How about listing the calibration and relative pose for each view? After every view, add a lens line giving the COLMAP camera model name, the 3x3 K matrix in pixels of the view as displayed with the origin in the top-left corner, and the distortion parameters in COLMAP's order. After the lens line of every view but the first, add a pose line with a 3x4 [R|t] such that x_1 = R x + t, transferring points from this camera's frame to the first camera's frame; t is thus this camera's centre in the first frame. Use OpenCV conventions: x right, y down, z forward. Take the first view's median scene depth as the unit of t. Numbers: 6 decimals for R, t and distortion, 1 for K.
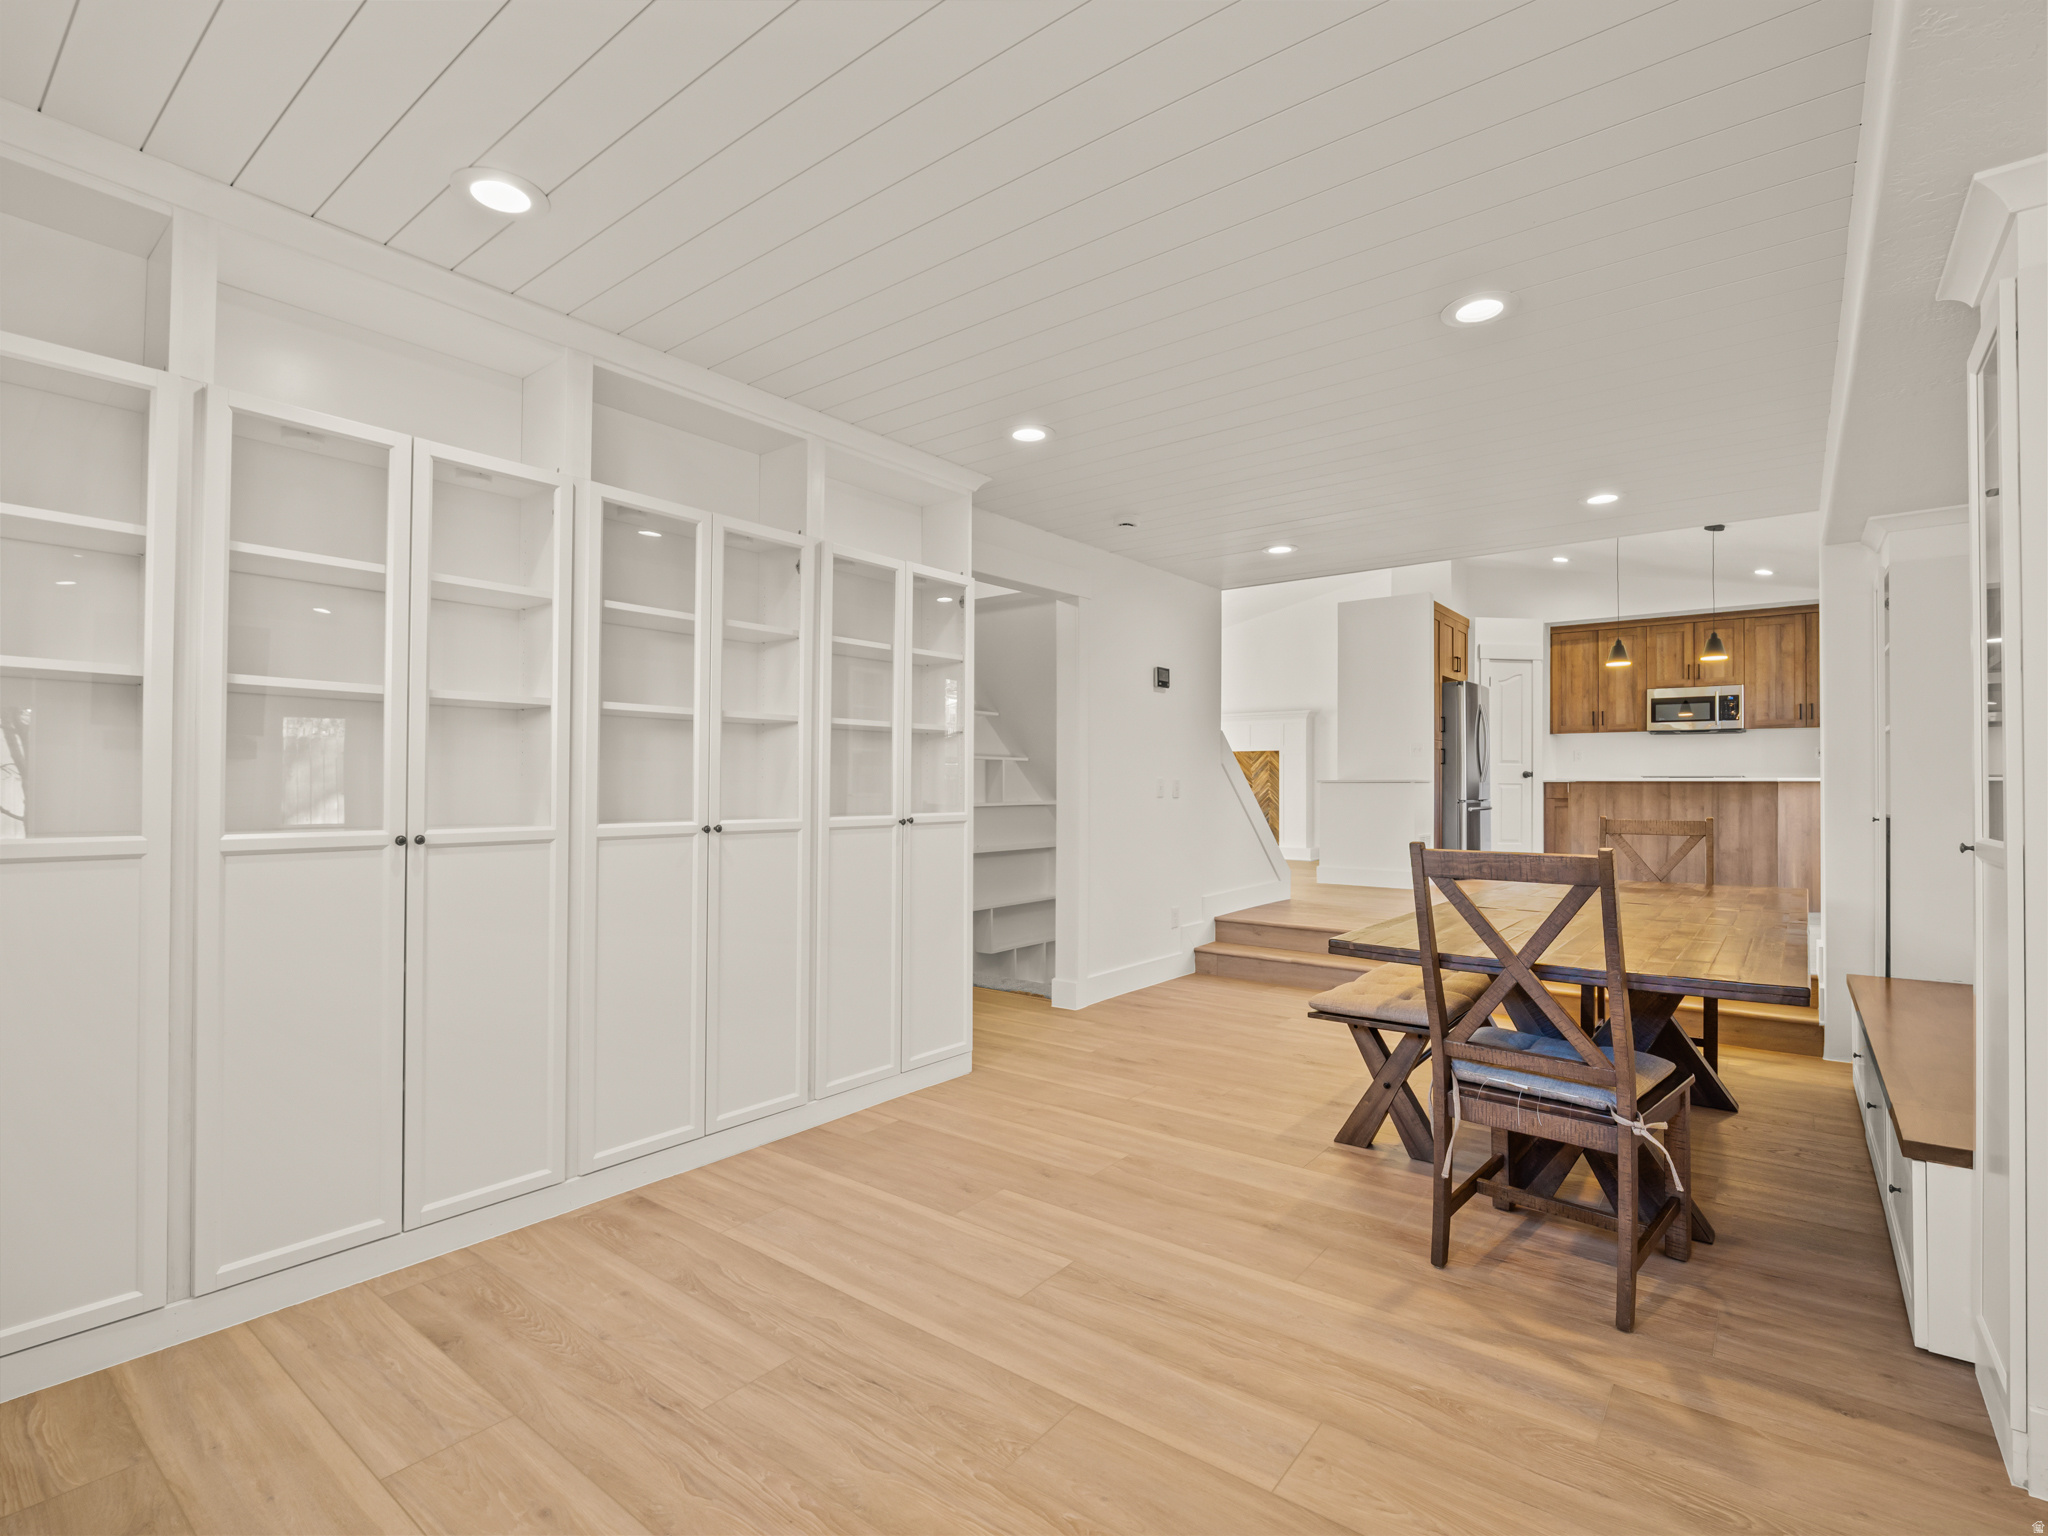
lens RADIAL K [[975.2, 0, 1027.8], [0, 975.2, 775.5], [0, 0, 1]] dist [-0.008486, -0.001211]
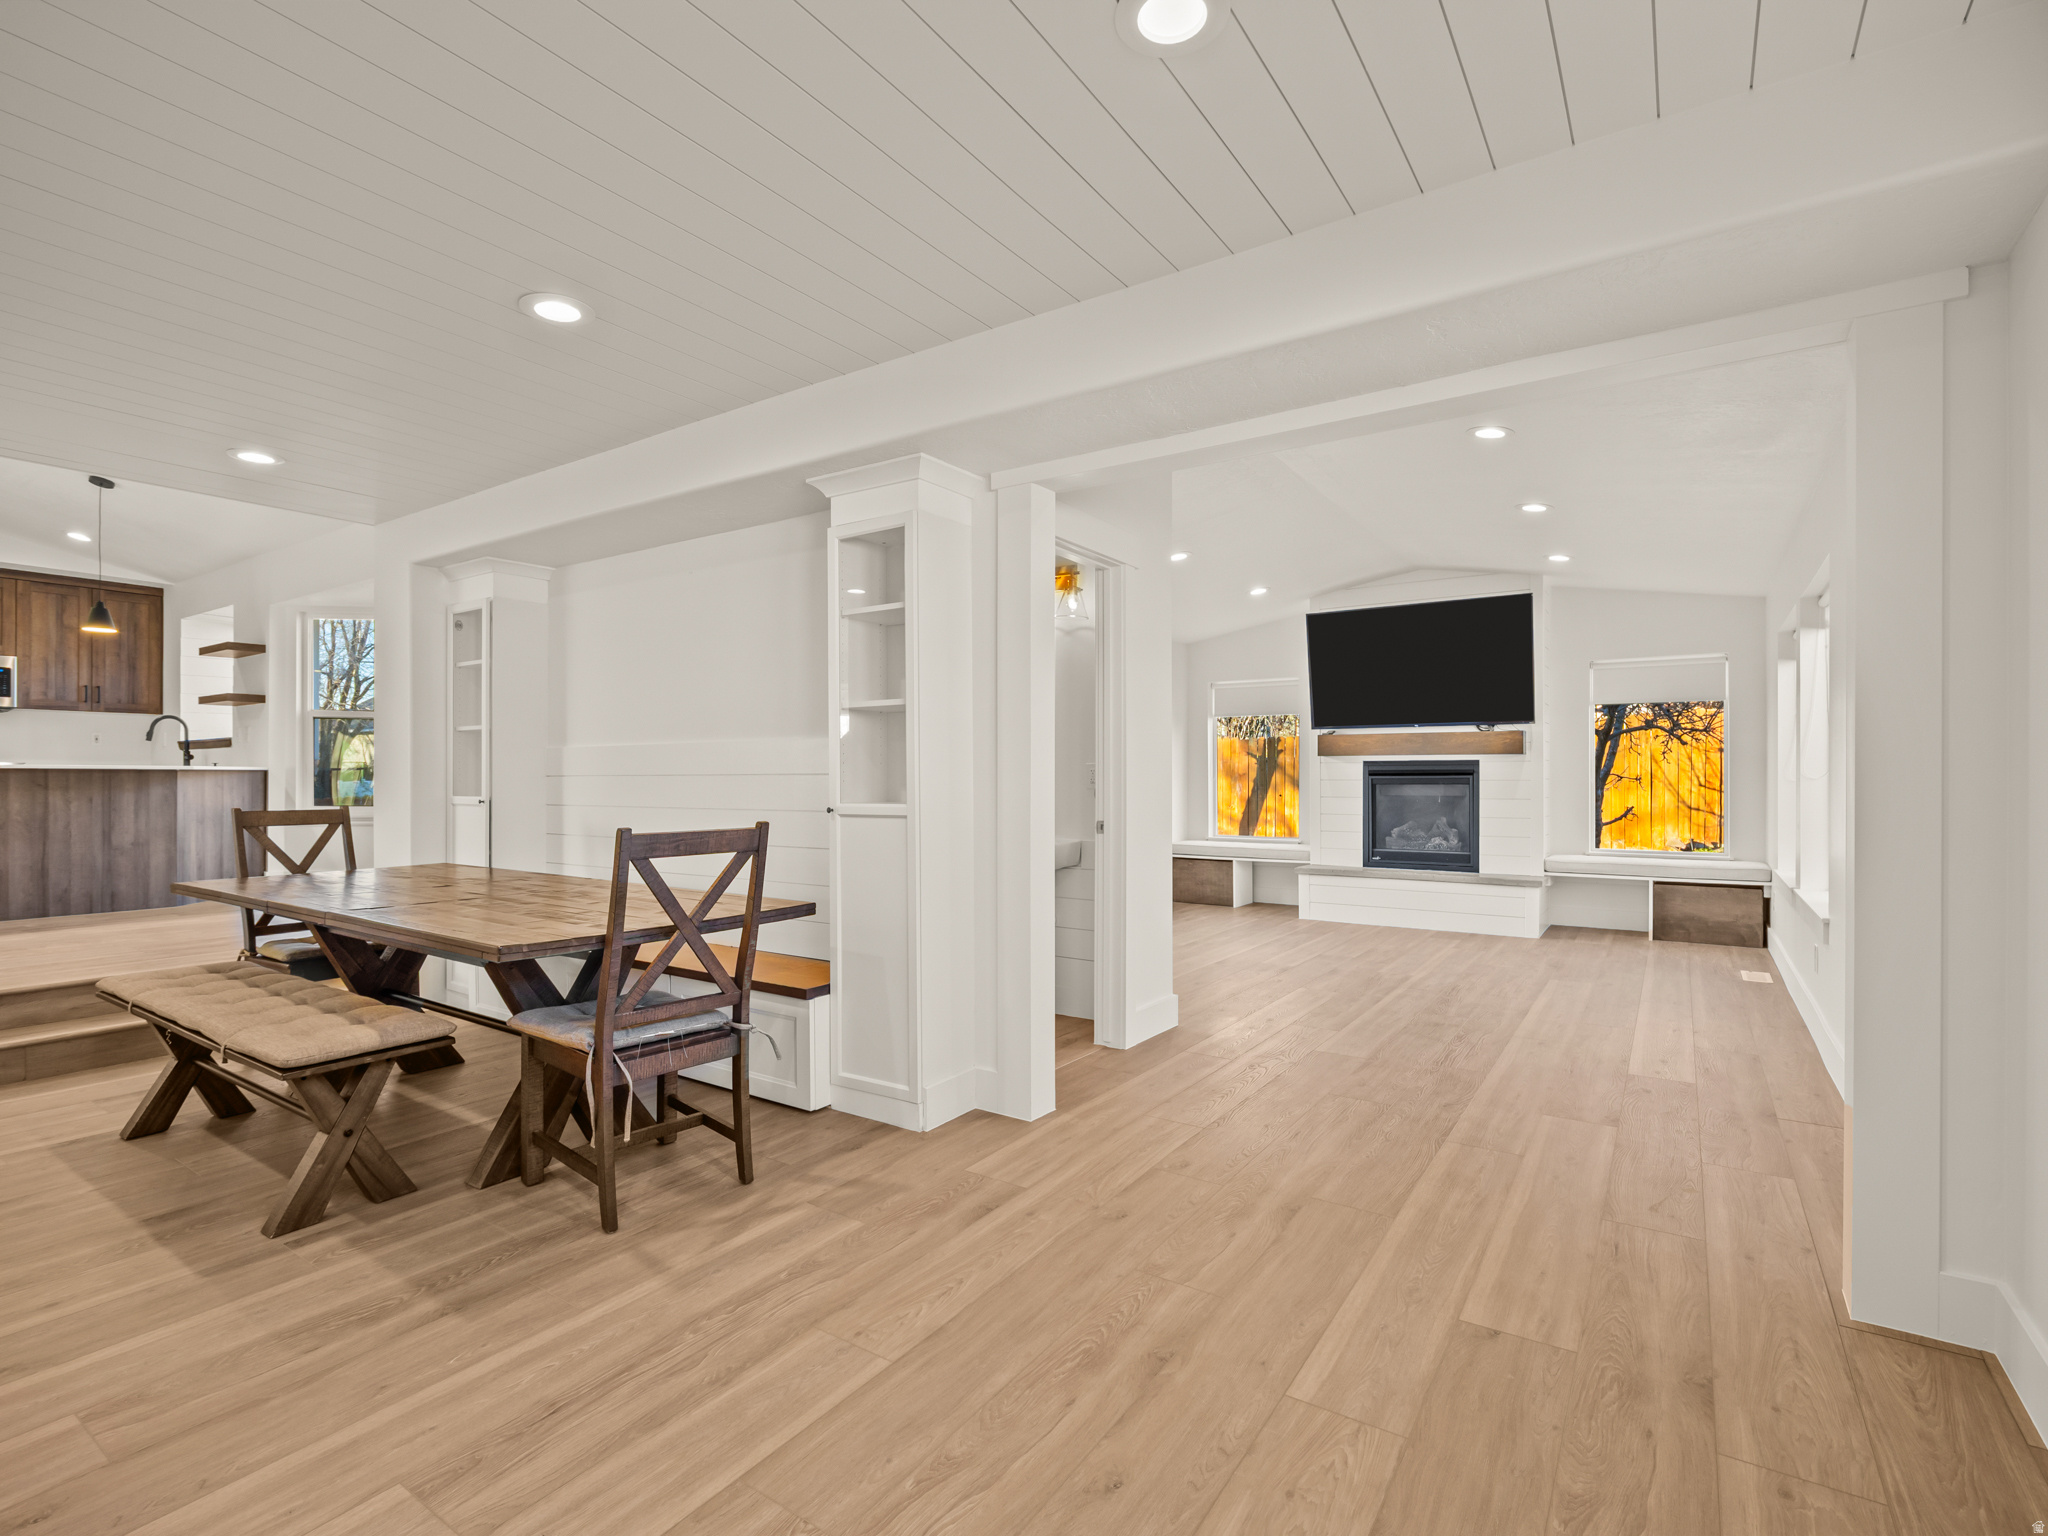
lens RADIAL K [[975.2, 0, 1018.6], [0, 975.2, 780.1], [0, 0, 1]] dist [-0.008486, -0.001211]
pose [[-0.063925, -0.005219, 0.997941, -0.183578], [-0.011179, 0.999927, 0.004513, 0.002109], [-0.997892, -0.010867, -0.063978, 0.178392]]
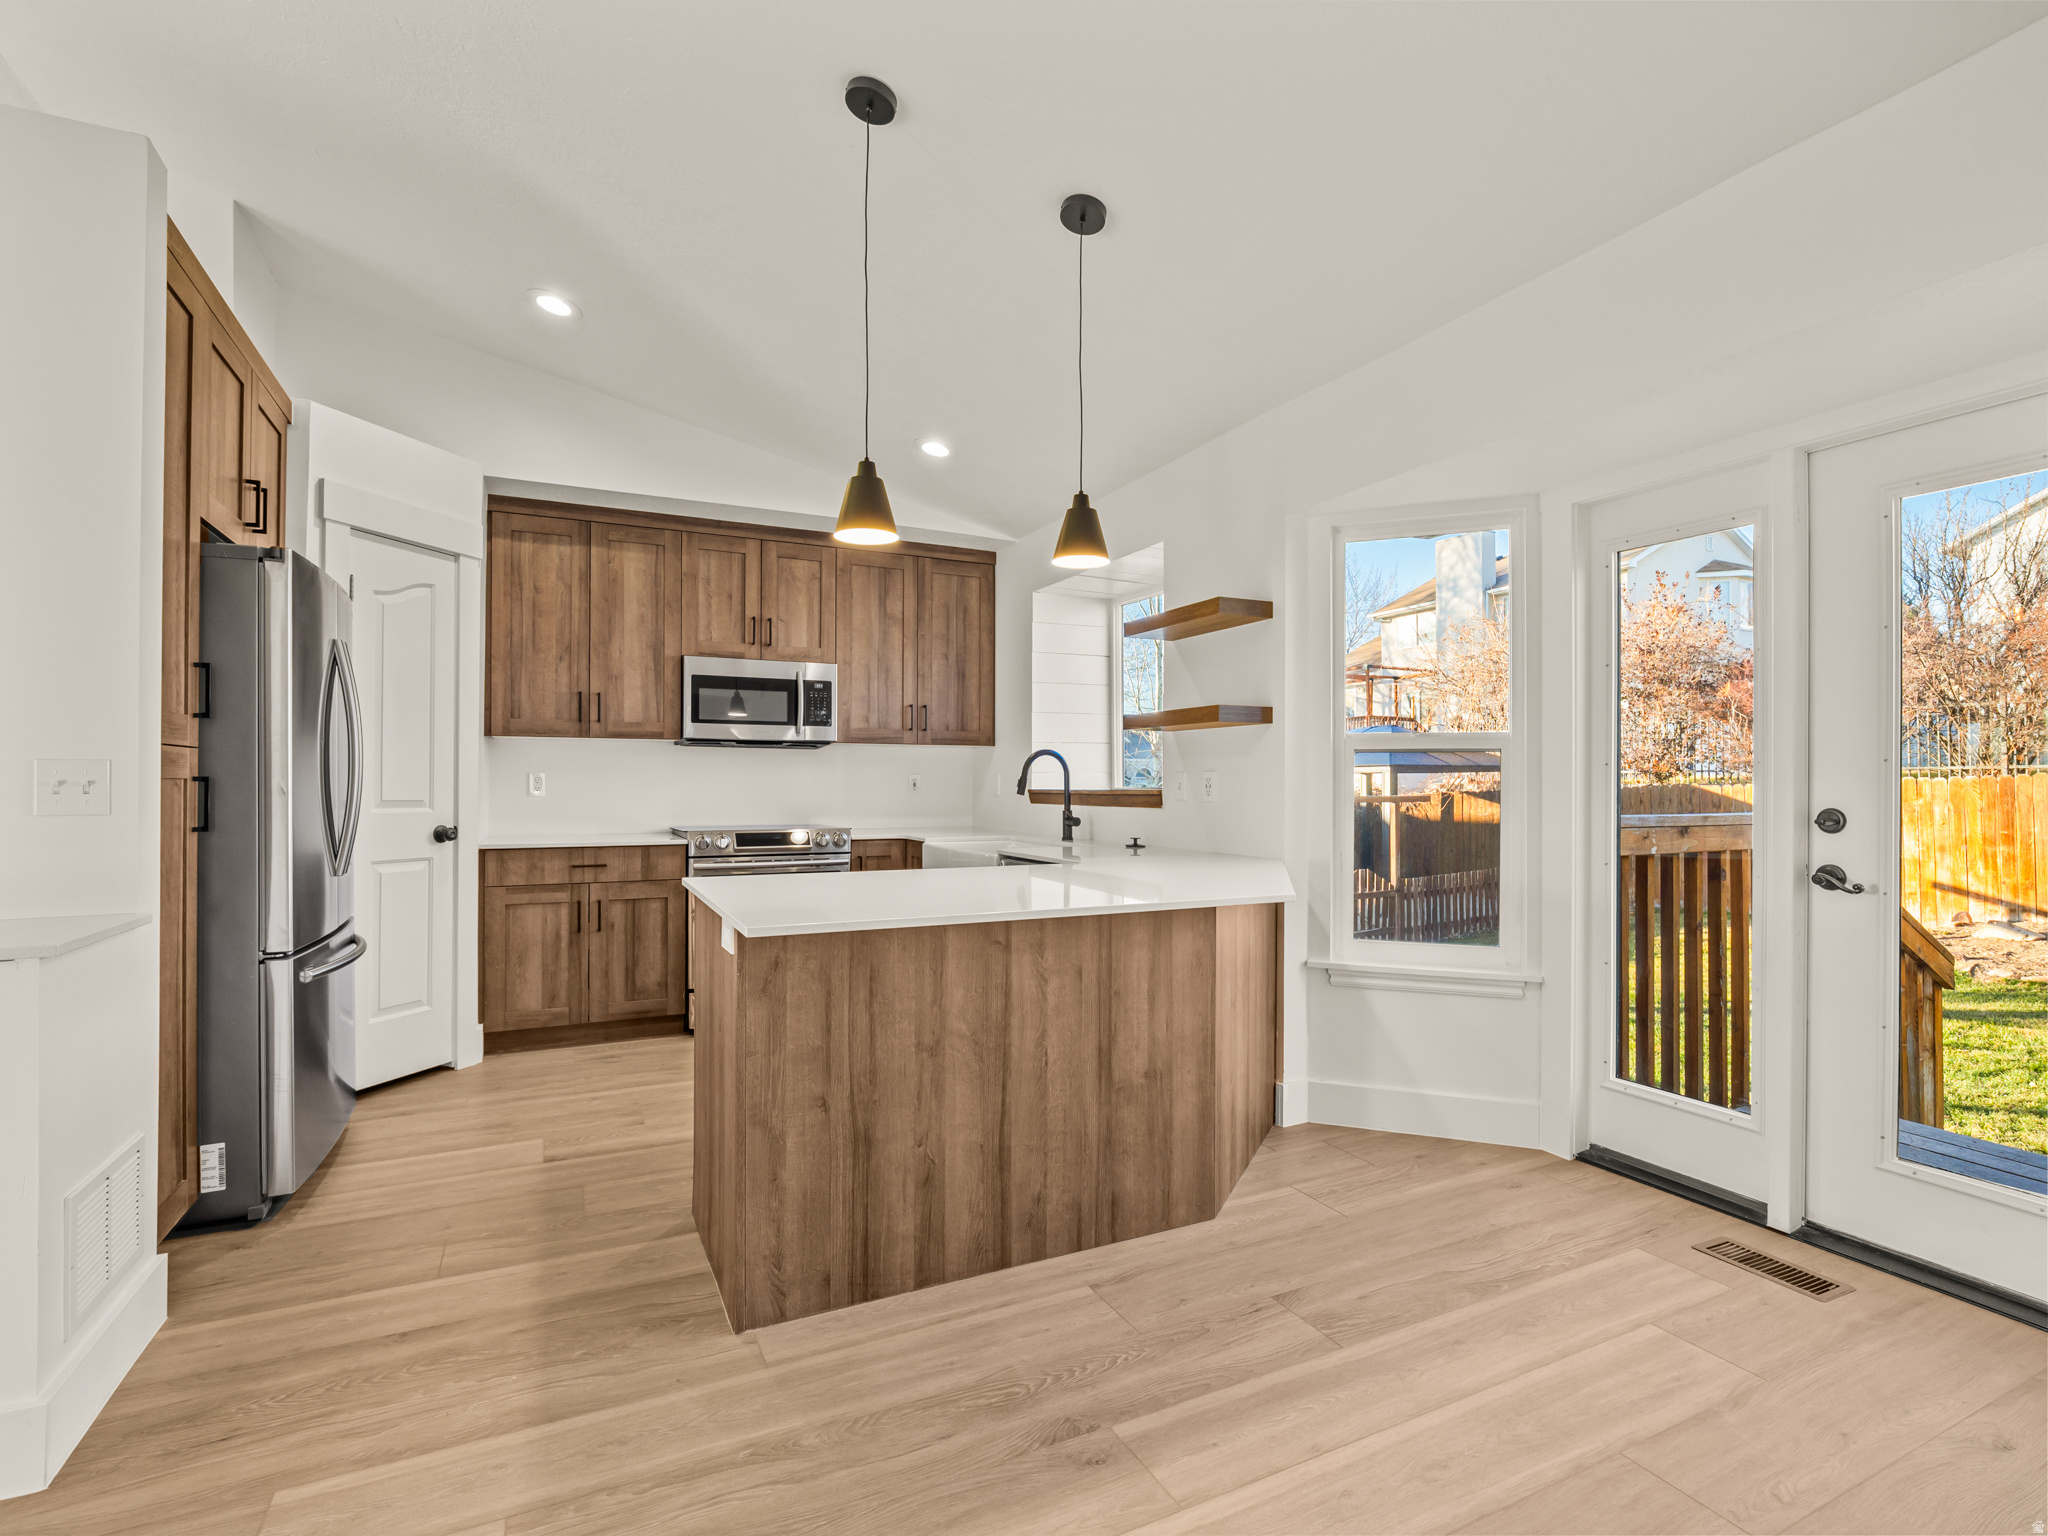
lens RADIAL K [[975.2, 0, 1024.0], [0, 975.2, 775.6], [0, 0, 1]] dist [-0.008486, -0.001211]
pose [[0.437858, 0.004805, 0.899031, 0.292500], [-0.008776, 0.999961, -0.001070, -0.030912], [-0.899001, -0.007422, 0.437883, 0.694744]]
